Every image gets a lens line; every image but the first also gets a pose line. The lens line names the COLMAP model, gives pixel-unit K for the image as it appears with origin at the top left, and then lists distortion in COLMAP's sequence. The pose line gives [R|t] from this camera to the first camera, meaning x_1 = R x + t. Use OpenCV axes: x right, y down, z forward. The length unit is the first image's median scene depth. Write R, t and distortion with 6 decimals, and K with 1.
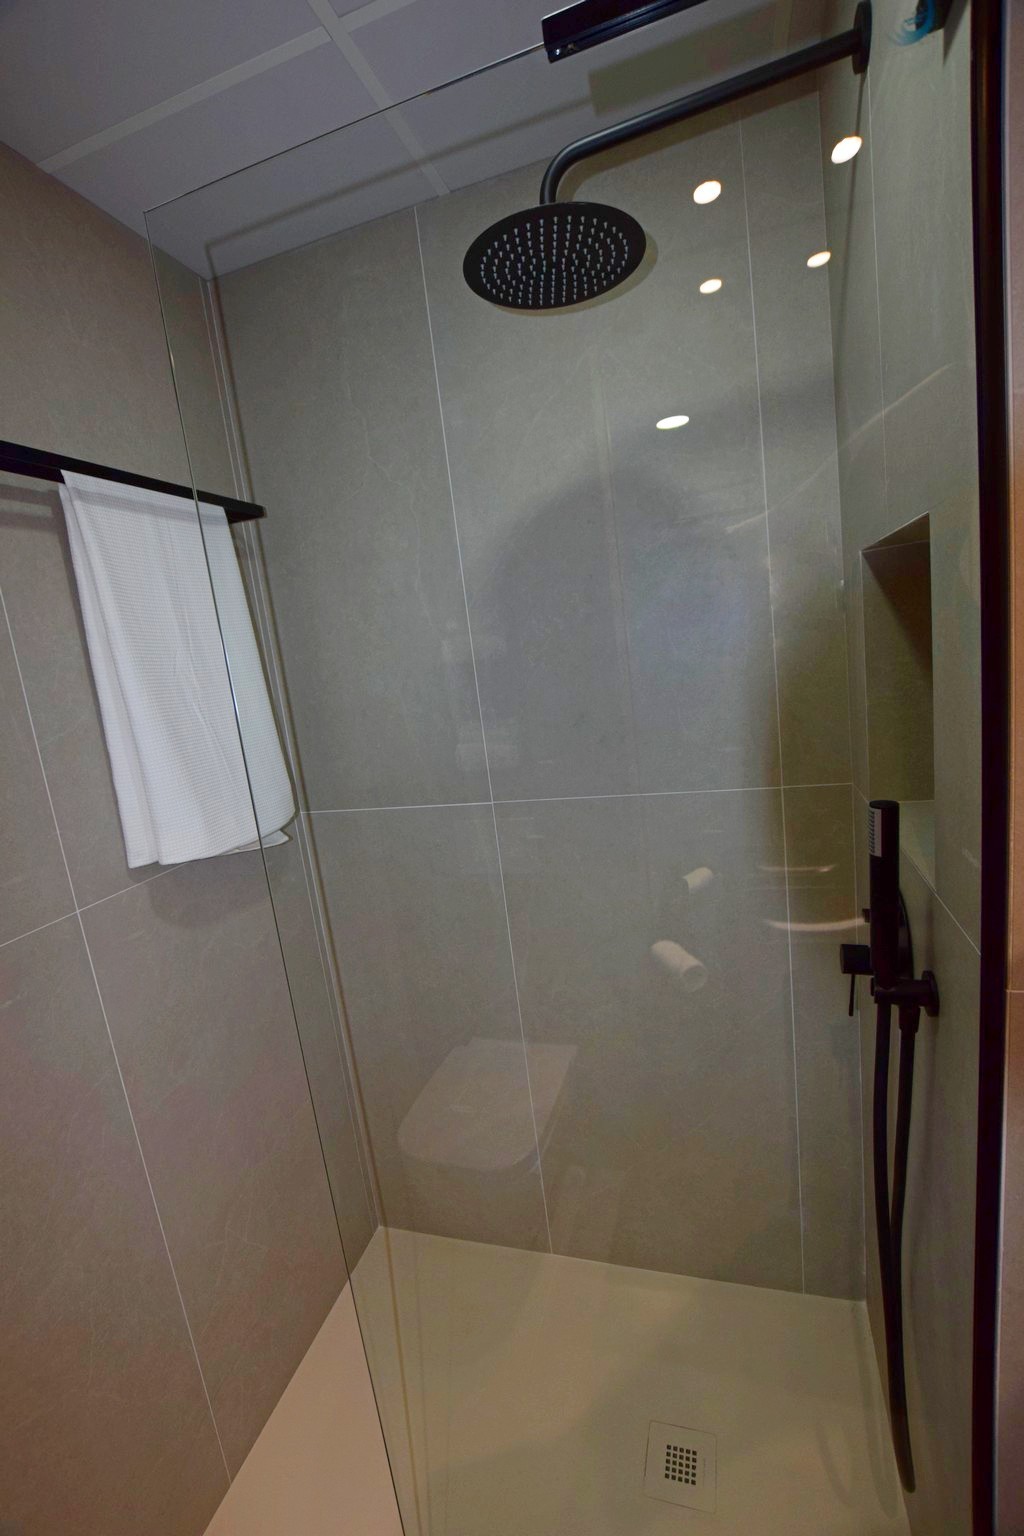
lens RADIAL K [[677.0, 0, 508.2], [0, 677.0, 772.9], [0, 0, 1]] dist [-0.032901, 0.006204]
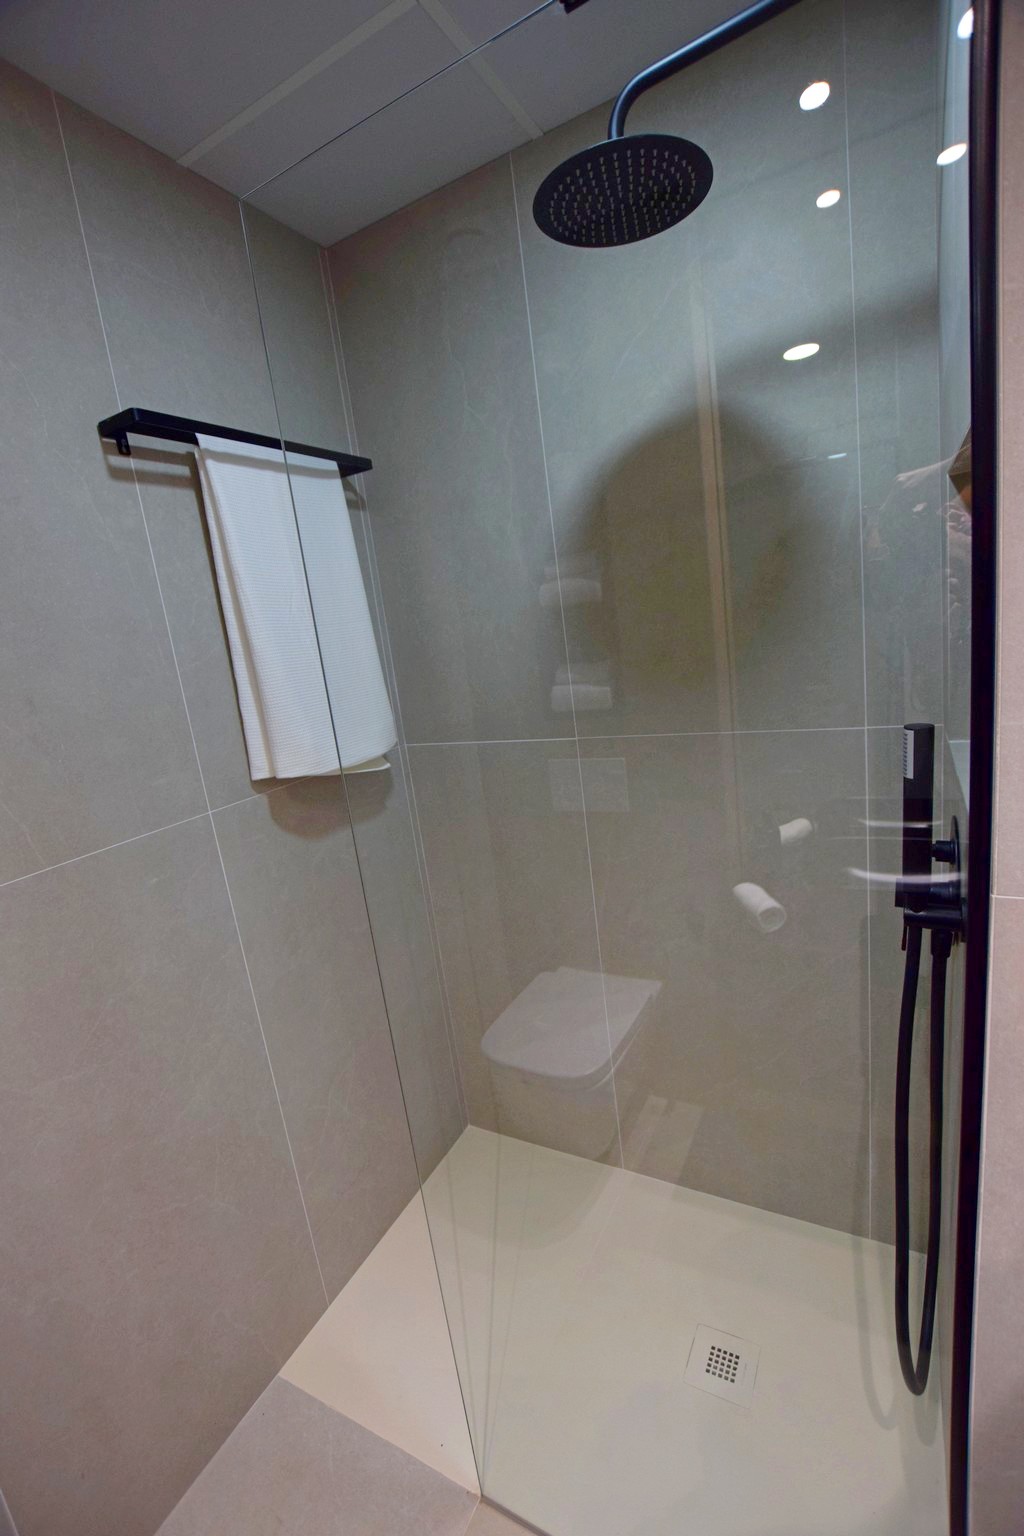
lens RADIAL K [[677.0, 0, 509.1], [0, 677.0, 772.3], [0, 0, 1]] dist [-0.032901, 0.006204]
pose [[0.980453, 0.037389, -0.193170, 0.098308], [-0.025946, 0.997774, 0.061435, 0.043503], [0.195037, -0.055222, 0.979240, -0.062023]]
